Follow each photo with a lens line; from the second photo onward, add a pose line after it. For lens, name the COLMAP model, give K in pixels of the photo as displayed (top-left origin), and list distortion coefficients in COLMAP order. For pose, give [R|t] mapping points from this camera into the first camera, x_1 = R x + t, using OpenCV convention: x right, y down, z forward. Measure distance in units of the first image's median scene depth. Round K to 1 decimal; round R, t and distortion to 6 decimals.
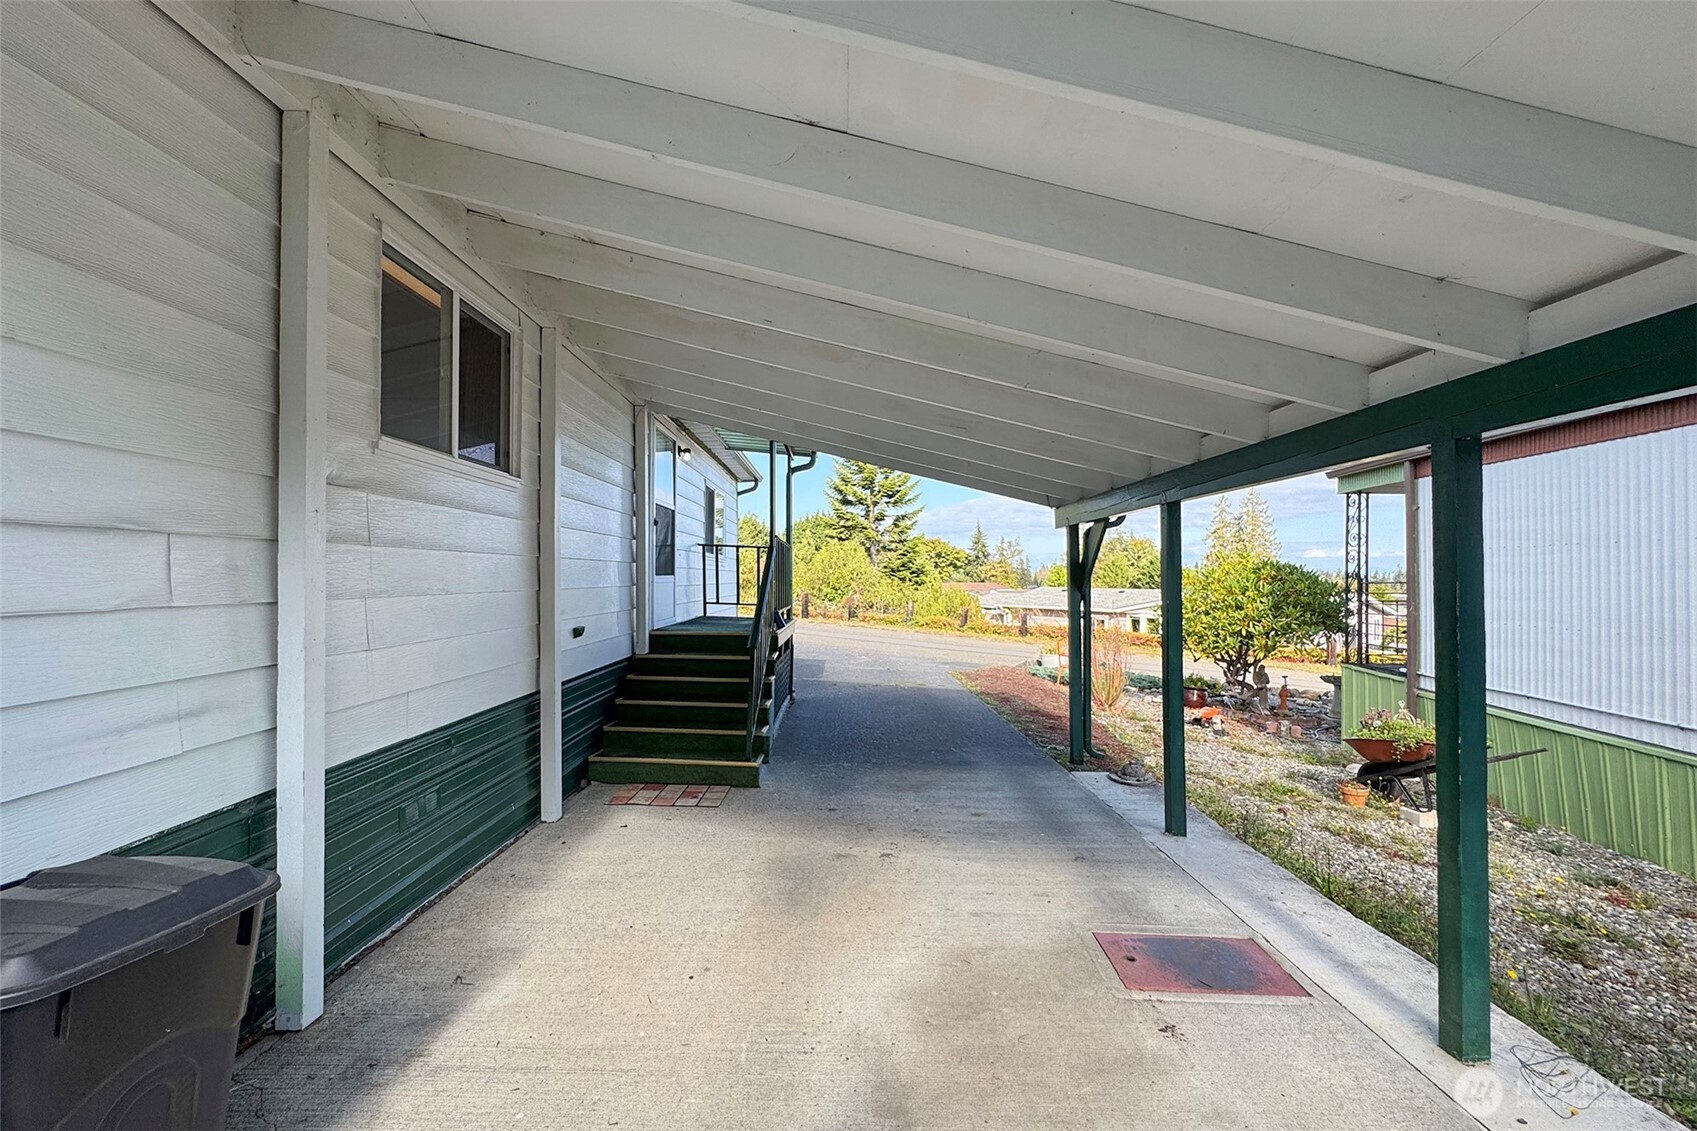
lens RADIAL K [[691.5, 0, 848.5], [0, 691.5, 565.5], [0, 0, 1]] dist [0.000085, 0.000006]
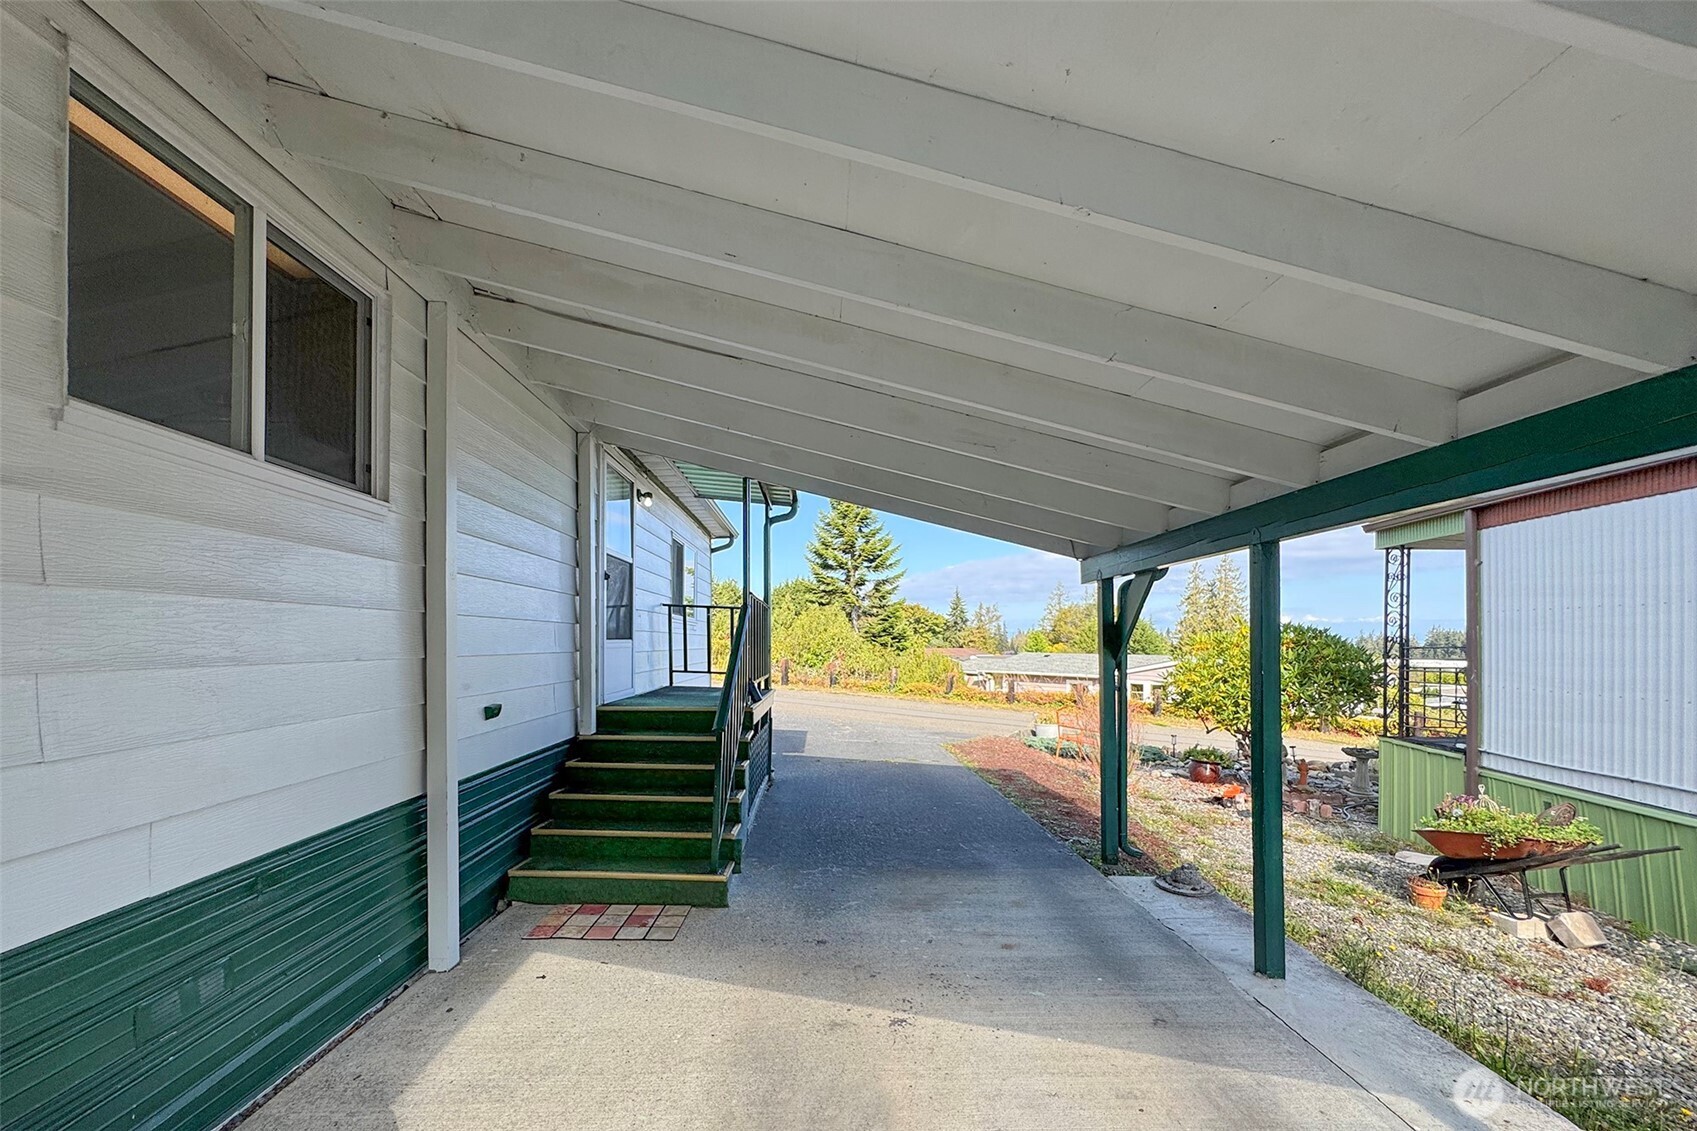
lens RADIAL K [[679.4, 0, 846.0], [0, 679.4, 636.9], [0, 0, 1]] dist [-0.000269, 0.000002]
pose [[0.999623, -0.000351, 0.027453, -0.012070], [0.000130, 0.999968, 0.008041, 0.004919], [-0.027455, -0.008034, 0.999591, 0.177508]]
